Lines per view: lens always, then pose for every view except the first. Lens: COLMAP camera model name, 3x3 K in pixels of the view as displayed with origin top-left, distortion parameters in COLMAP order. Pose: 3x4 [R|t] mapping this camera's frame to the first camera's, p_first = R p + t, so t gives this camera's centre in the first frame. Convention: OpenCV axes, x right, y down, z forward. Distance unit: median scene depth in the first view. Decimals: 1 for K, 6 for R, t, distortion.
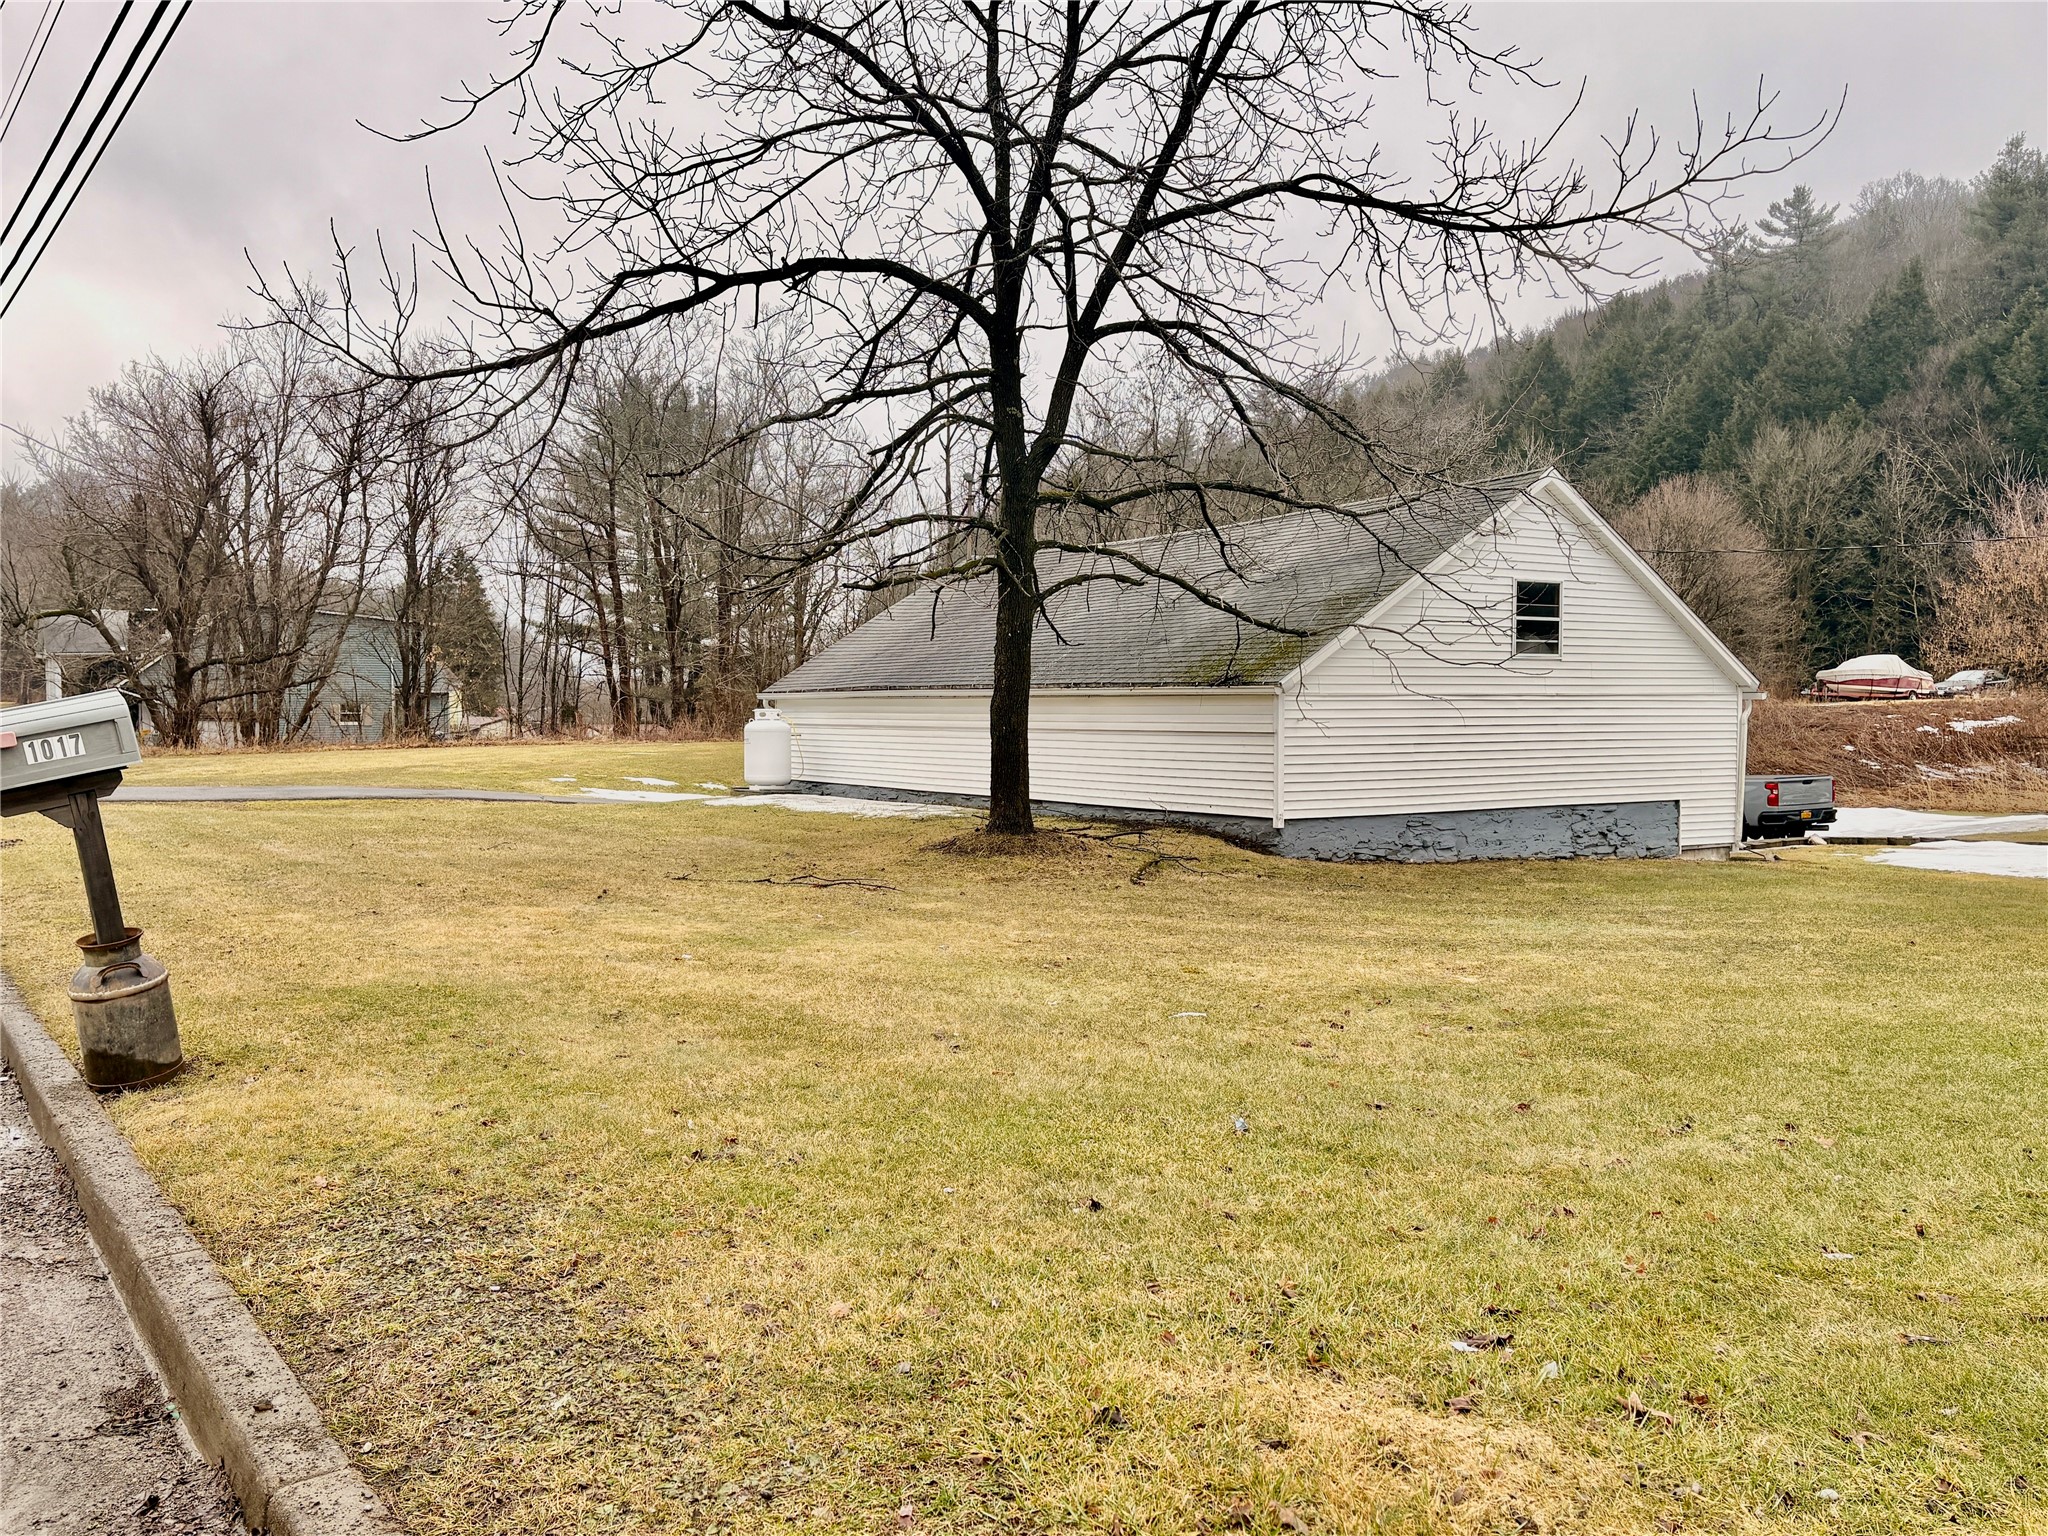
lens RADIAL K [[1680.4, 0, 1032.5], [0, 1680.4, 778.2], [0, 0, 1]] dist [0.046098, -0.003210]
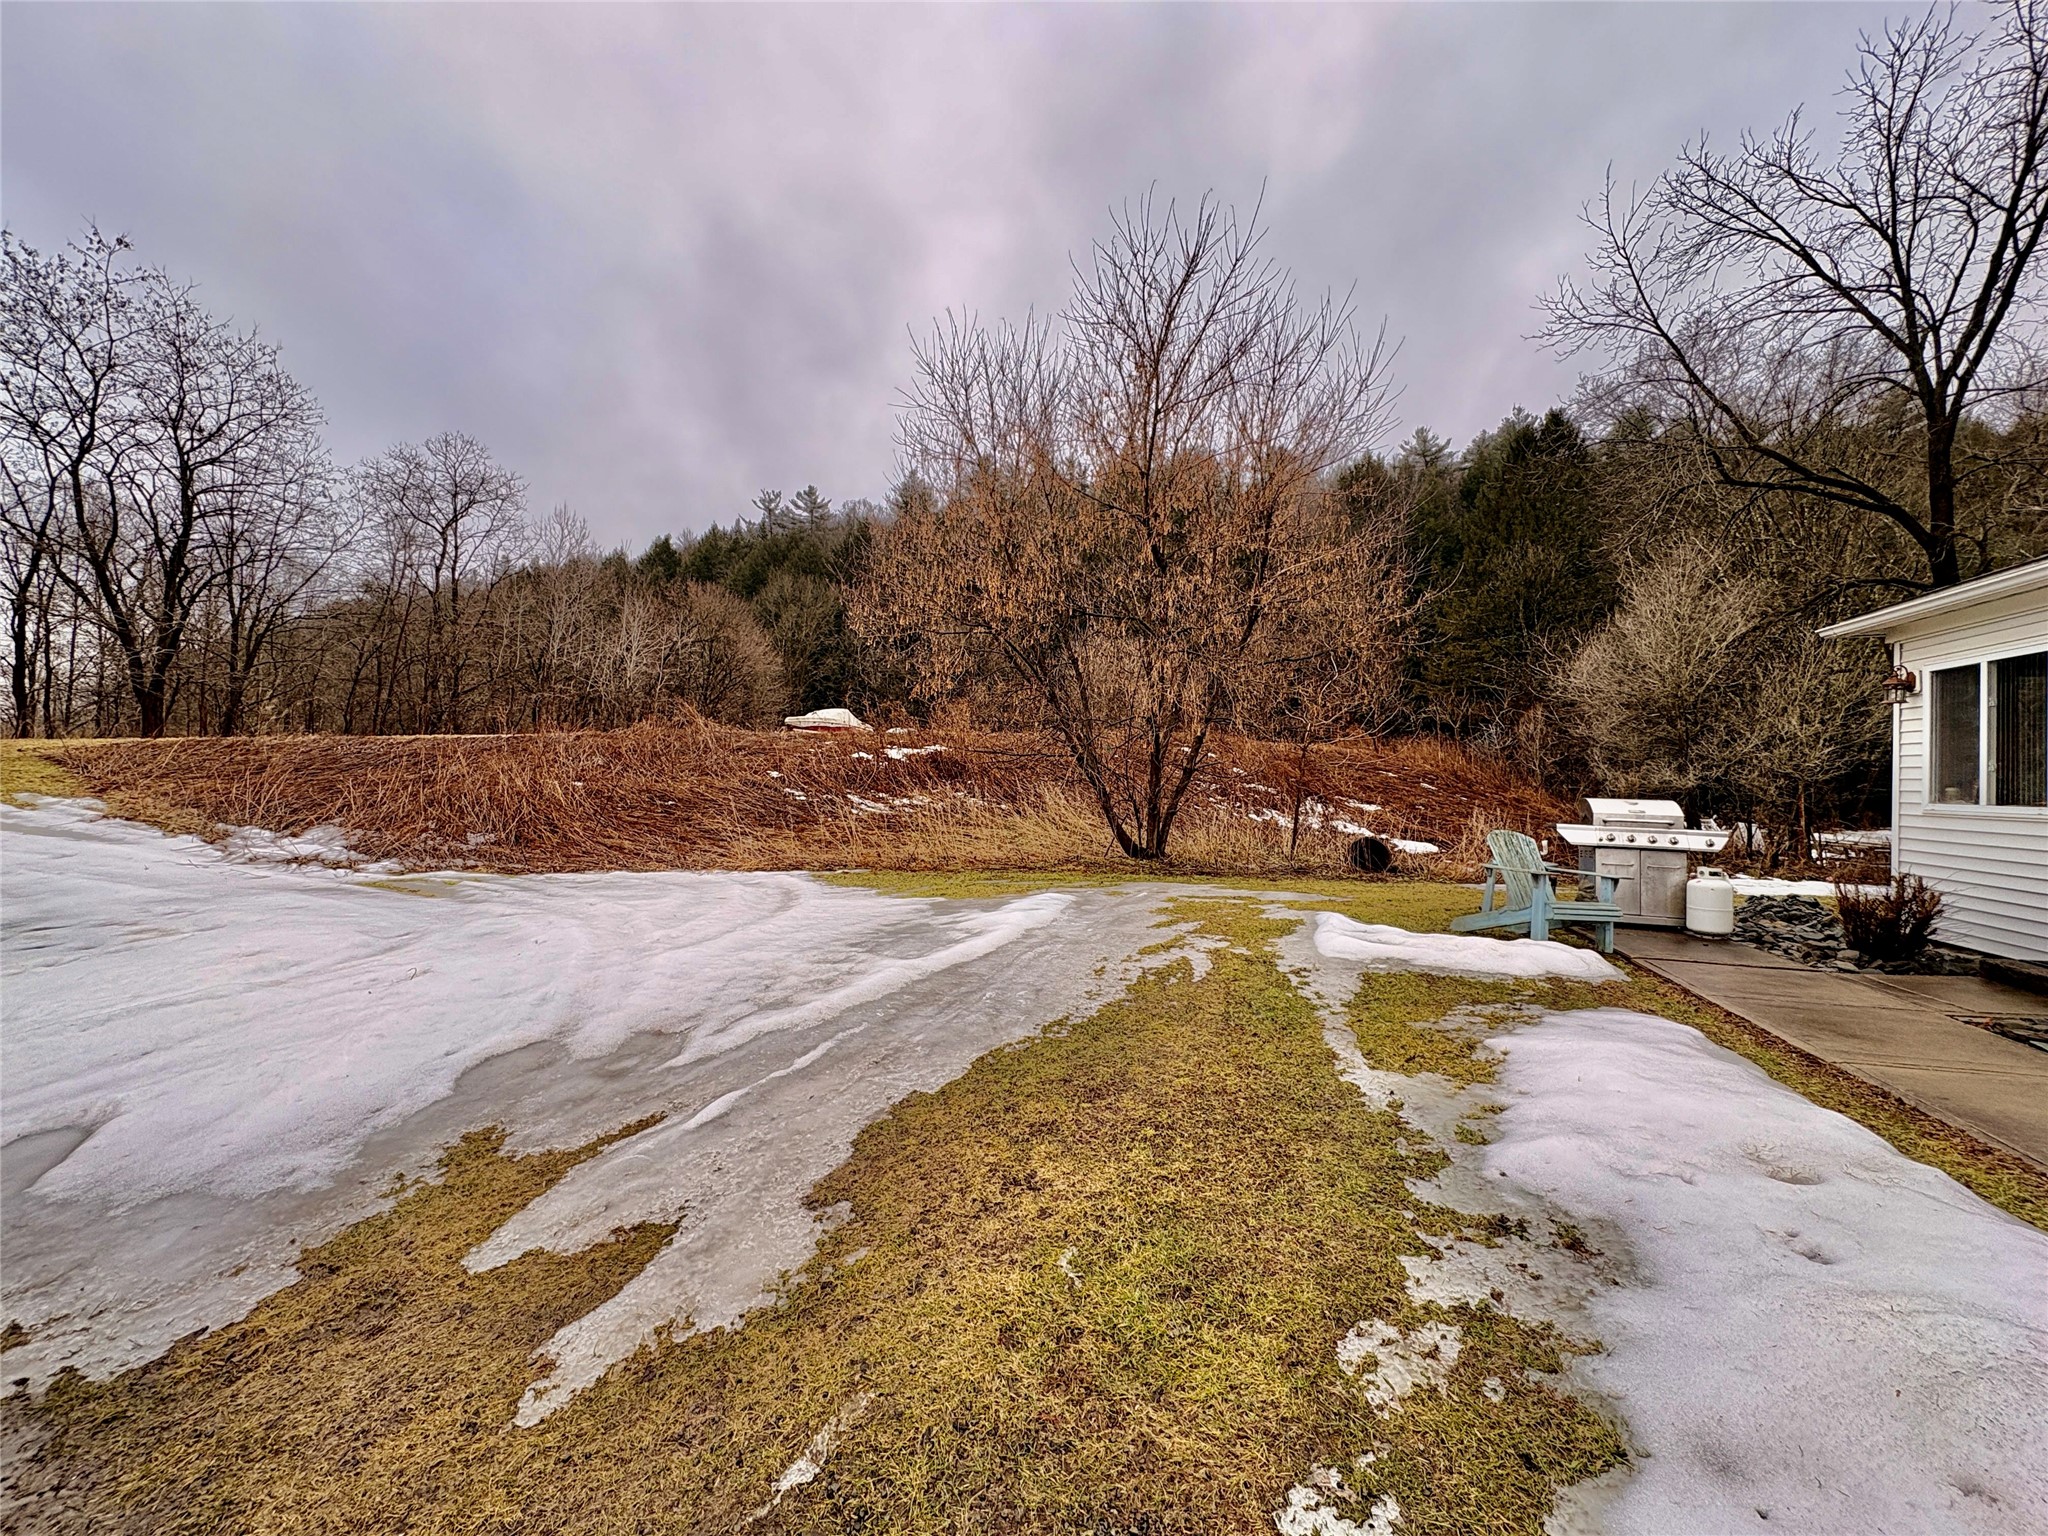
lens RADIAL K [[773.3, 0, 1063.7], [0, 773.3, 768.2], [0, 0, 1]] dist [0.001303, 0.000030]
pose [[0.750111, 0.022538, 0.660928, 0.180000], [0.006679, 0.999110, -0.041651, -0.002309], [-0.661279, 0.035657, 0.749292, 0.333979]]
